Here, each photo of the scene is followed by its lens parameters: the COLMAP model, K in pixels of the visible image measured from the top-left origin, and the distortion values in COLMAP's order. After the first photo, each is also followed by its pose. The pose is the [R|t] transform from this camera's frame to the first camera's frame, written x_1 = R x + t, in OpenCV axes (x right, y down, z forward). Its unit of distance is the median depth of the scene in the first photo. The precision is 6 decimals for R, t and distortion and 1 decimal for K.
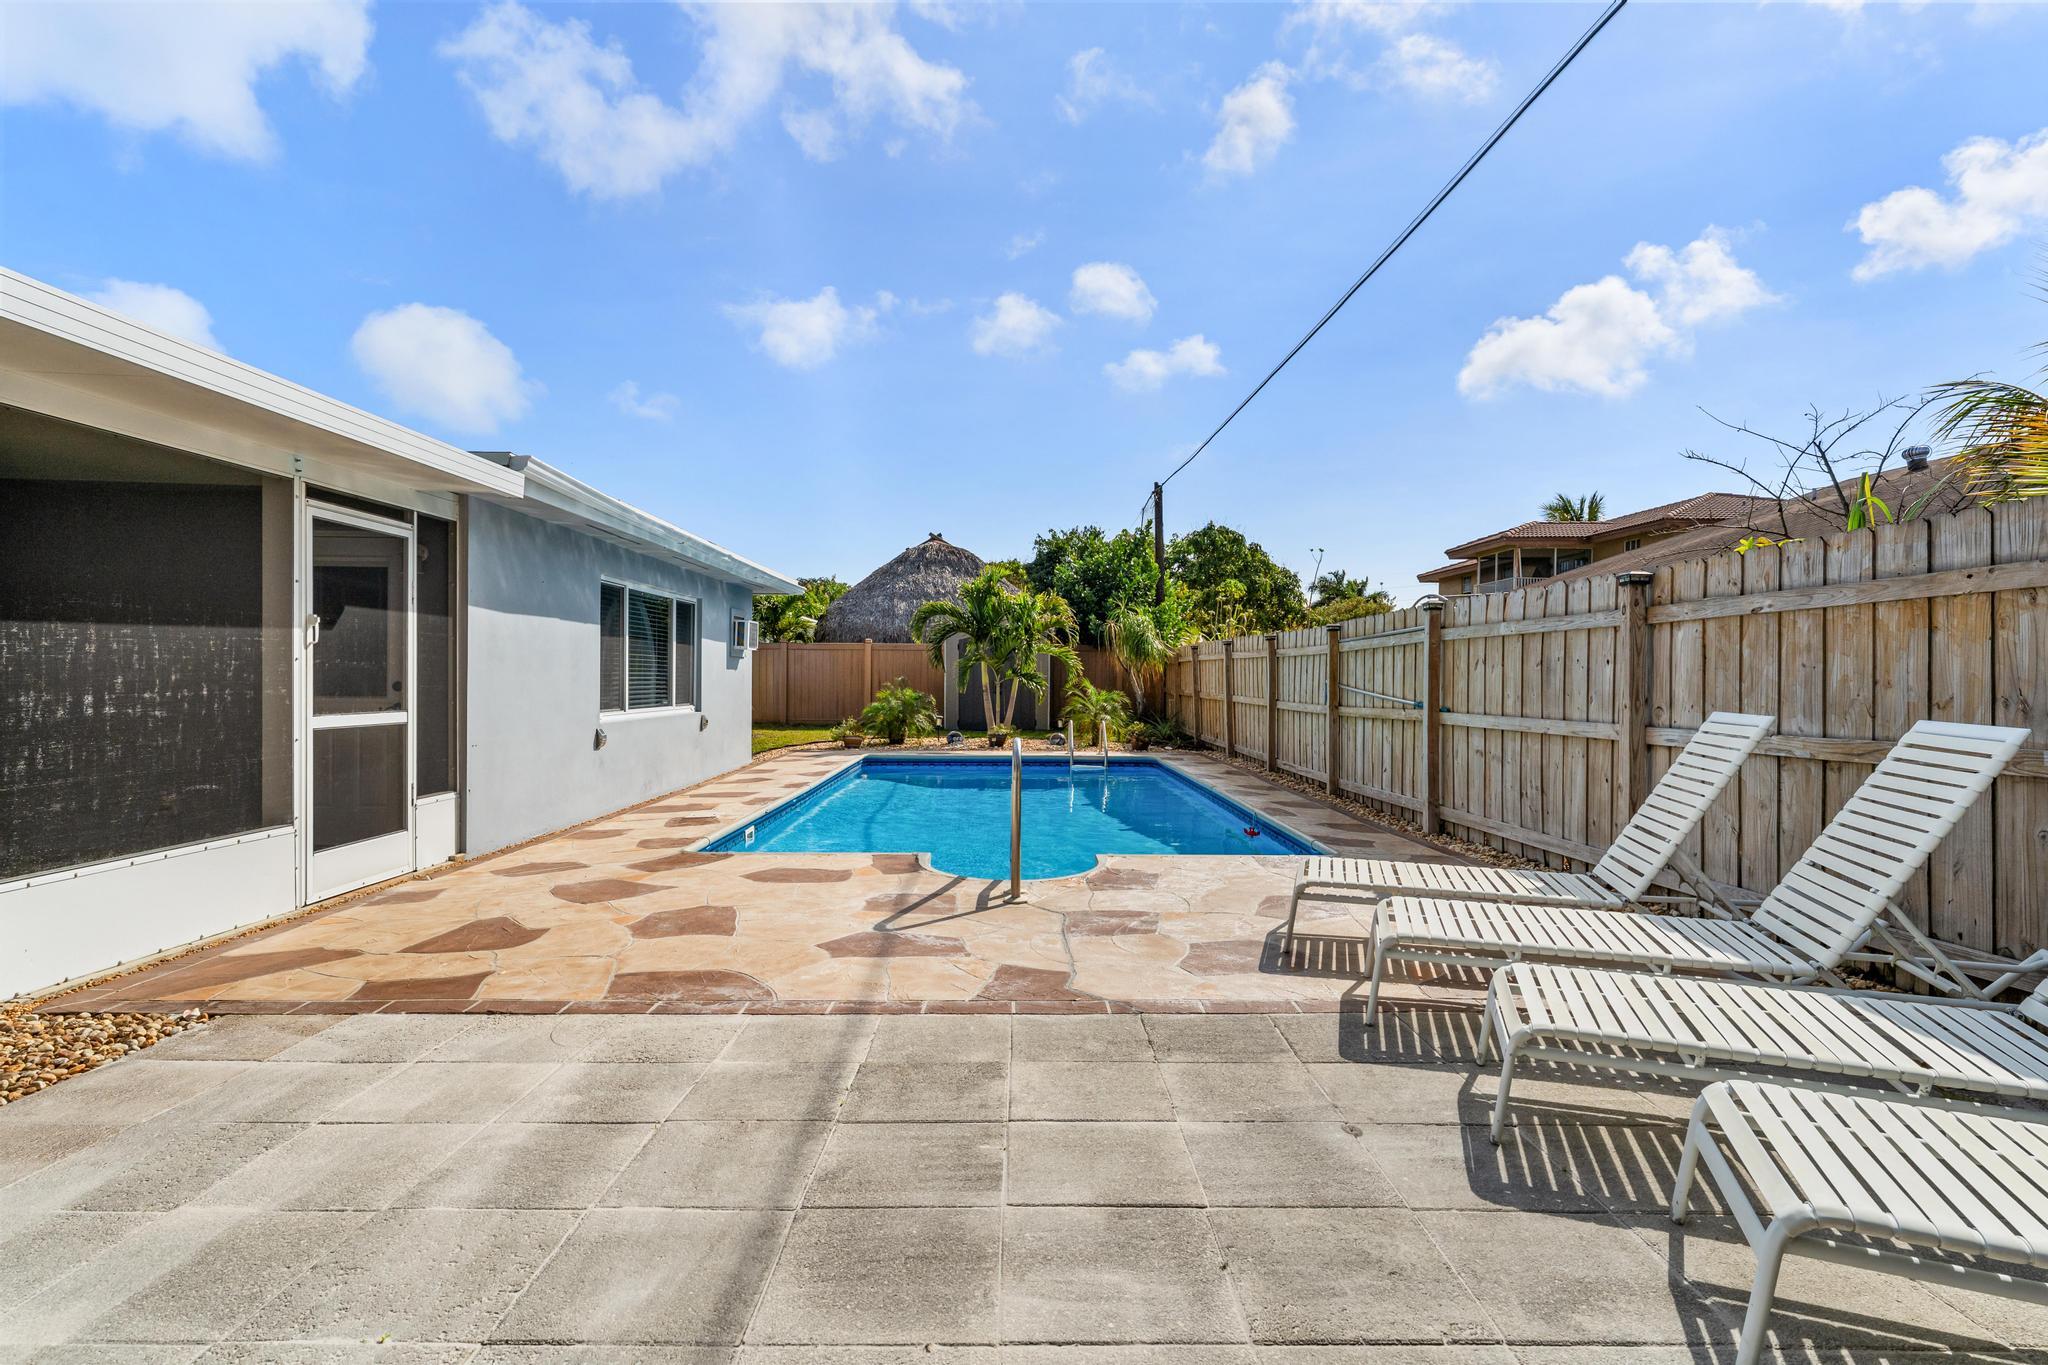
lens RADIAL K [[1032.9, 0, 1024.0], [0, 1032.9, 682.5], [0, 0, 1]] dist [0.000373, -0.000007]
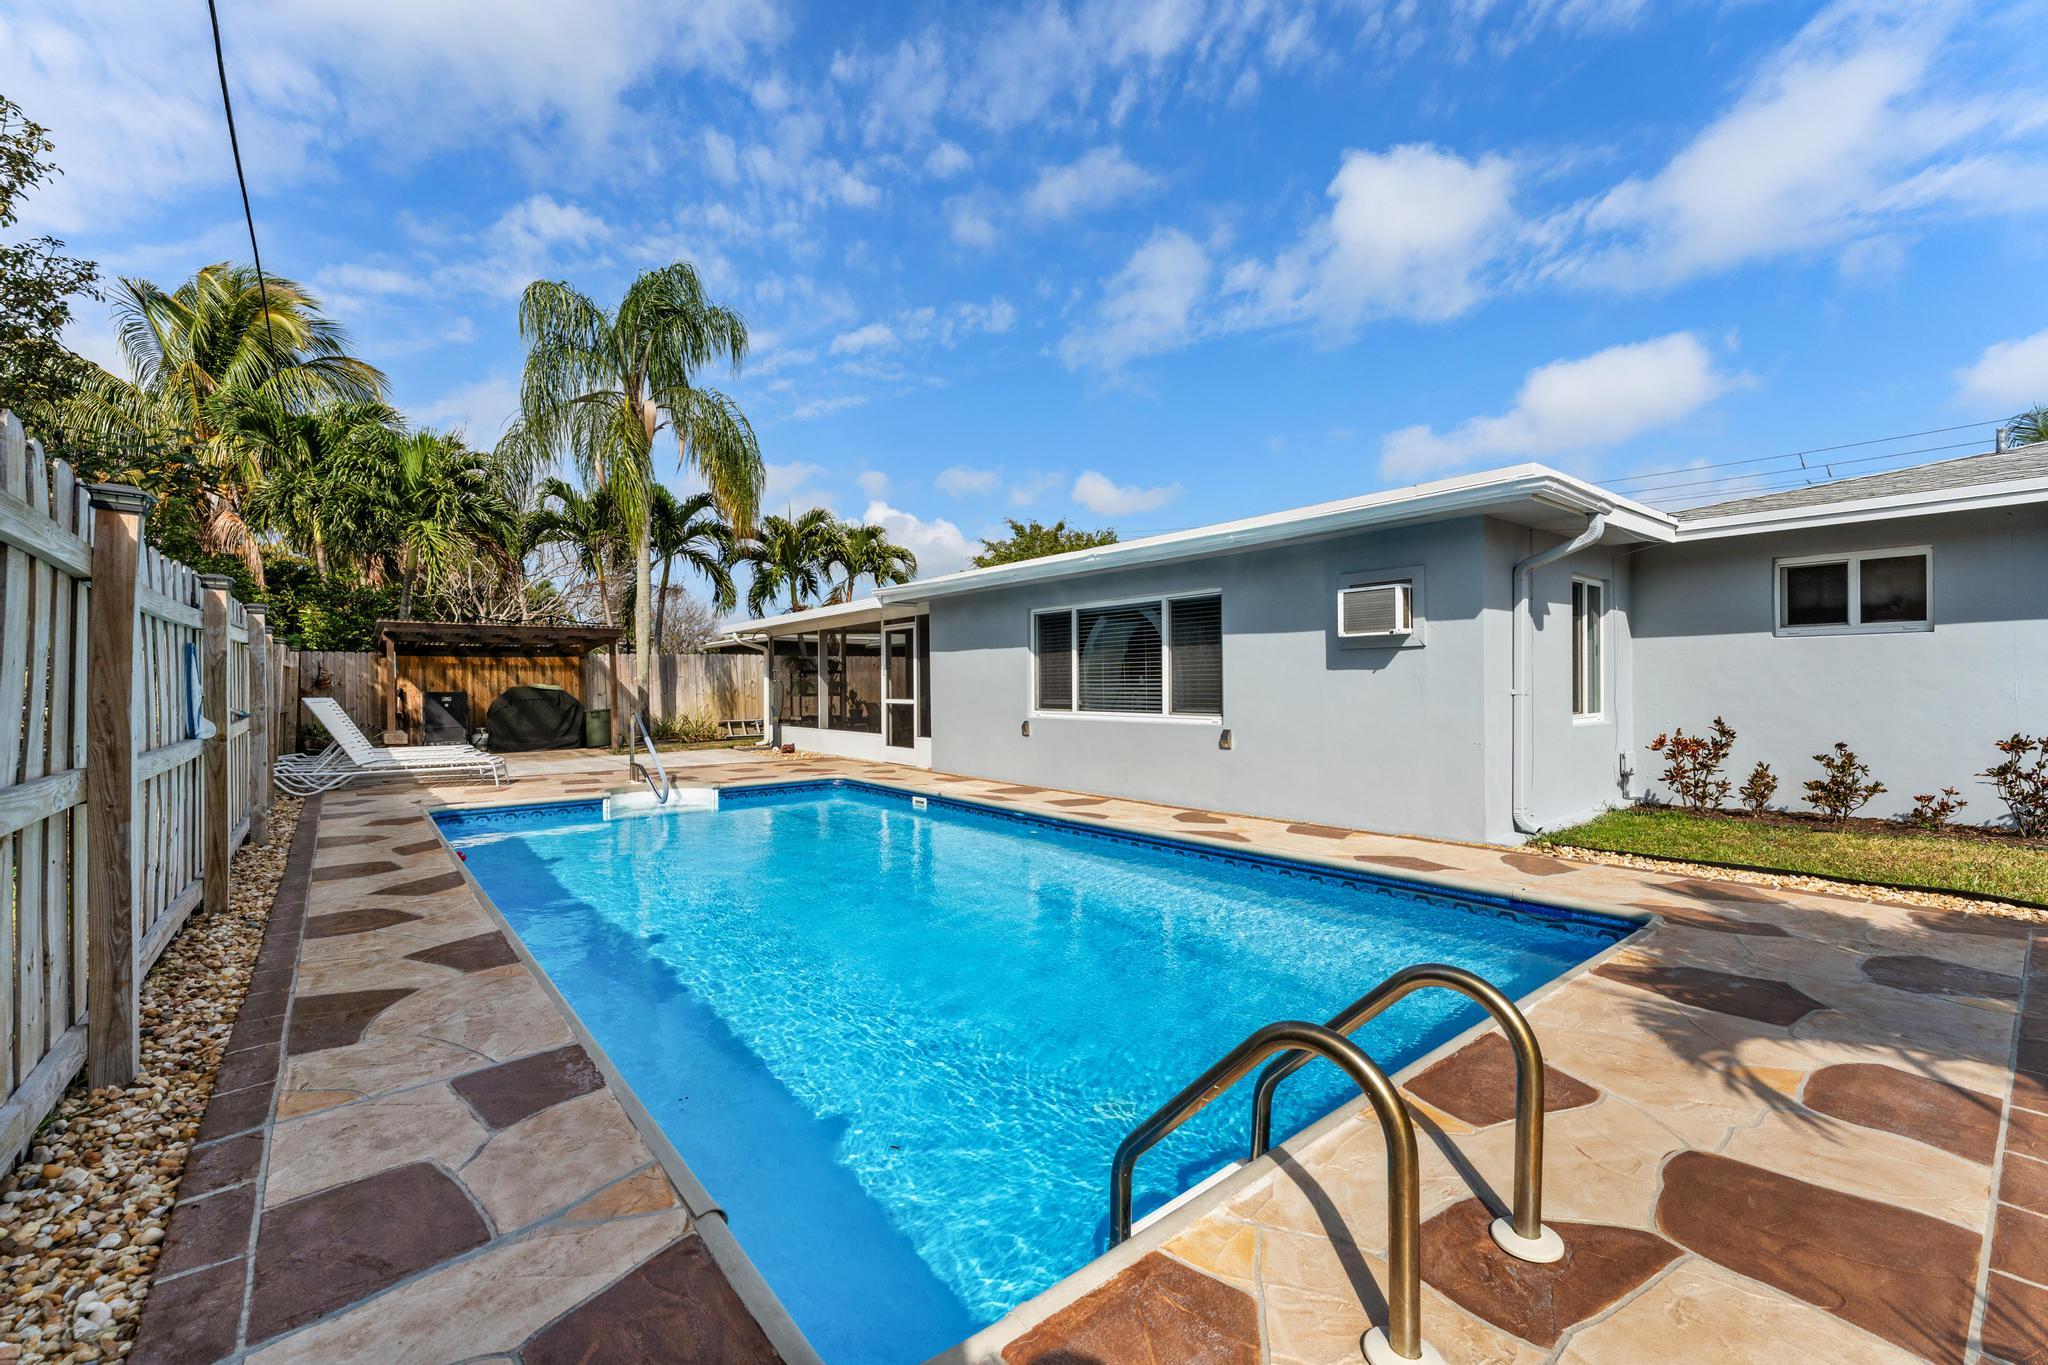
lens RADIAL K [[837.7, 0, 1029.5], [0, 837.7, 682.8], [0, 0, 1]] dist [-0.000571, -0.000316]
pose [[-0.782954, -0.002019, -0.622076, 0.380175], [-0.000756, 0.999997, -0.002295, -0.005653], [0.622079, -0.001327, -0.782954, 2.484280]]
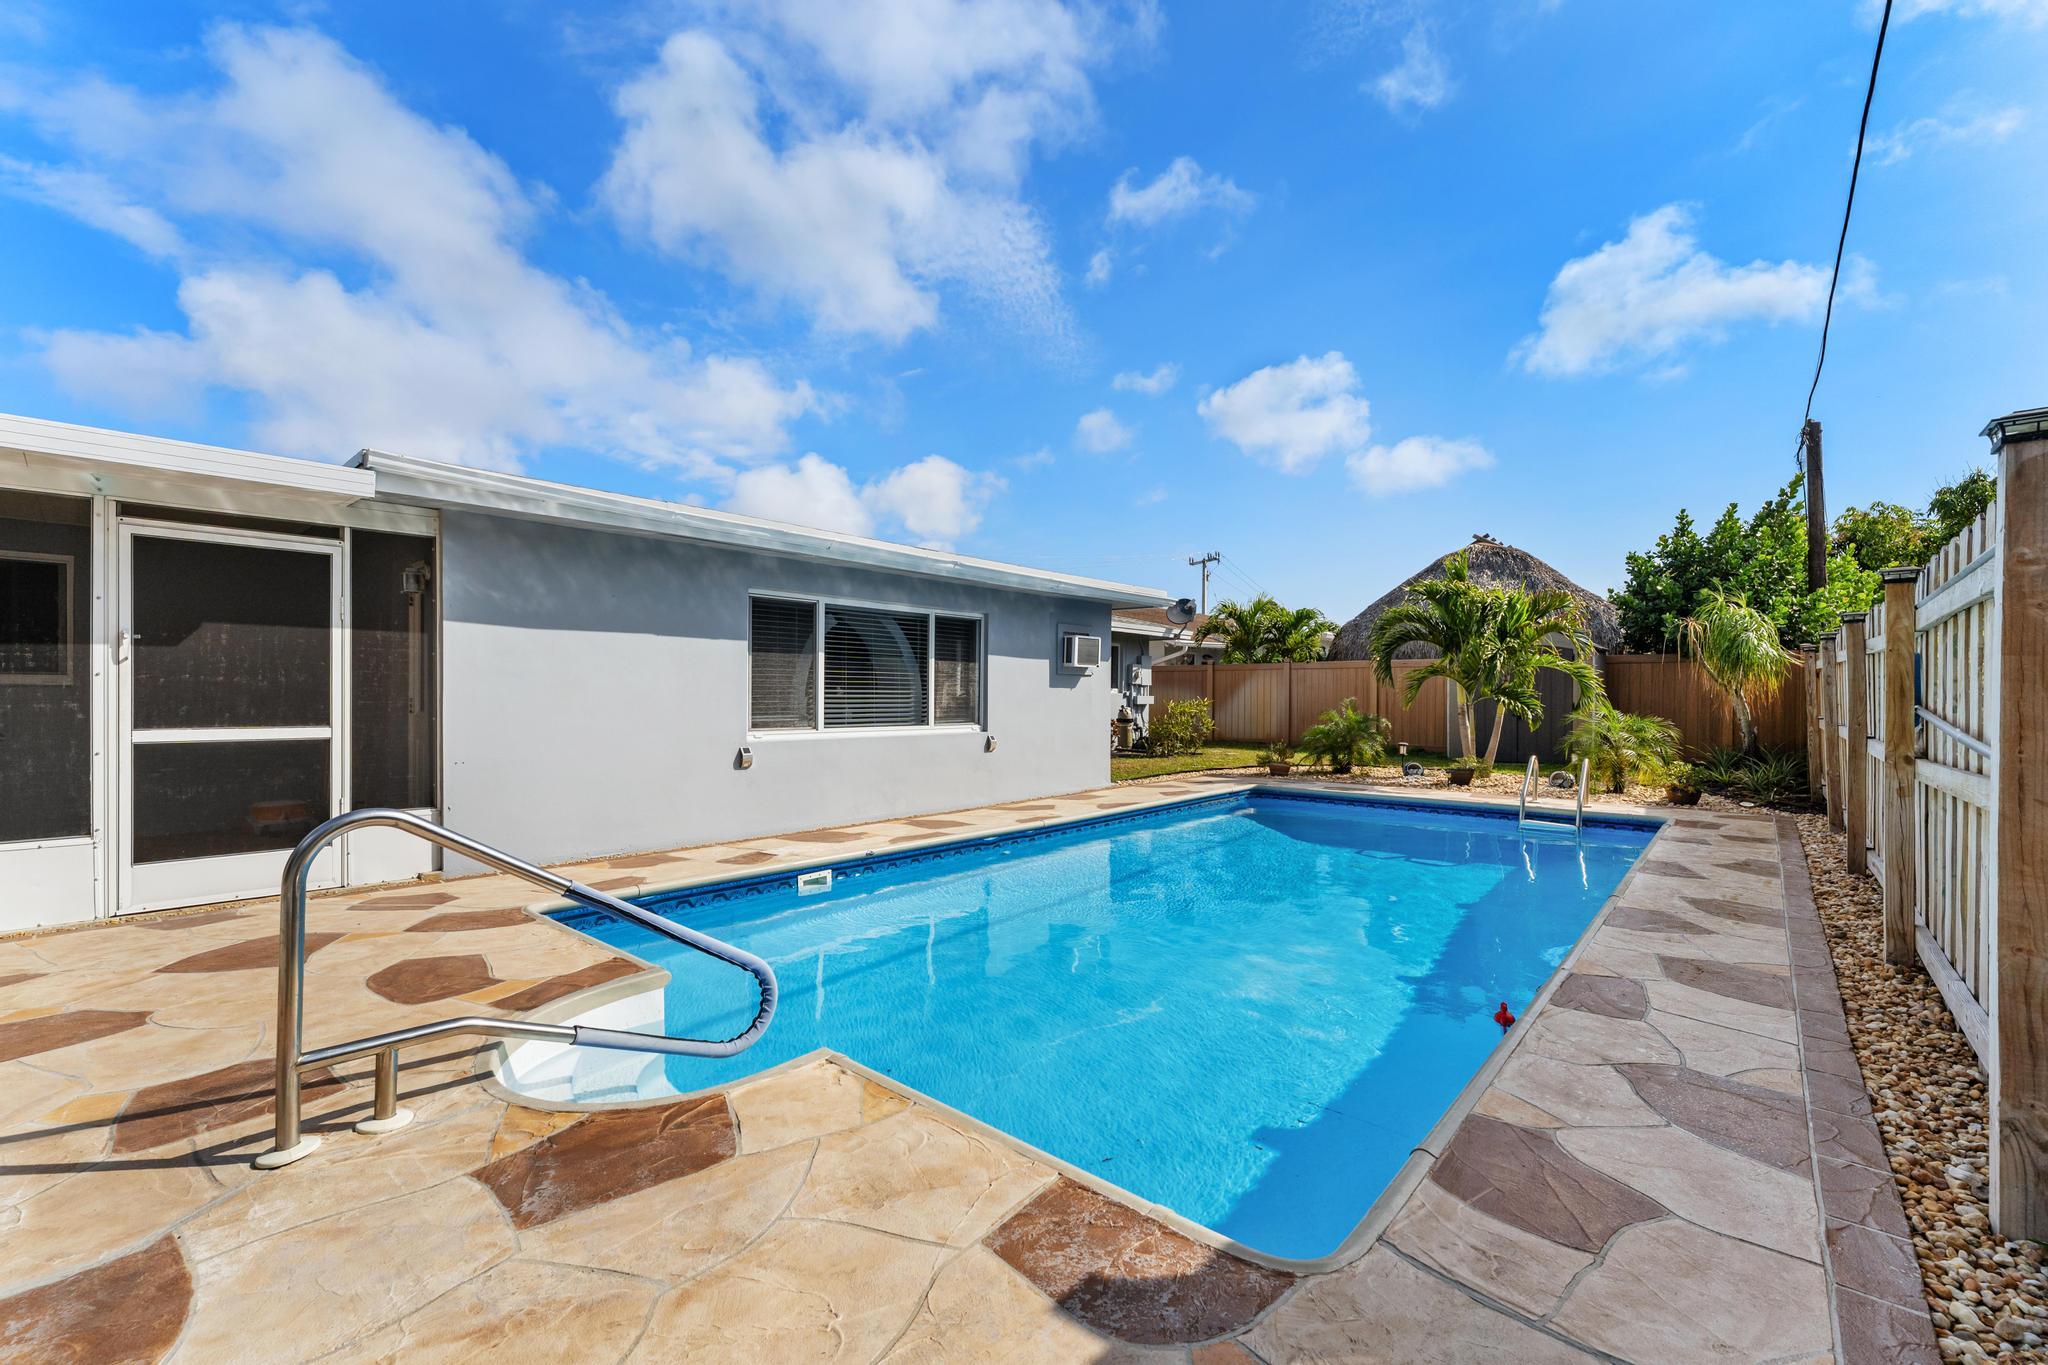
lens RADIAL K [[843.4, 0, 1023.7], [0, 843.4, 697.2], [0, 0, 1]] dist [0.000247, -0.000725]
pose [[0.740500, -0.001142, -0.672055, 0.415595], [-0.003606, 0.999977, -0.005673, 0.000928], [0.672046, 0.006624, 0.740480, 0.774872]]
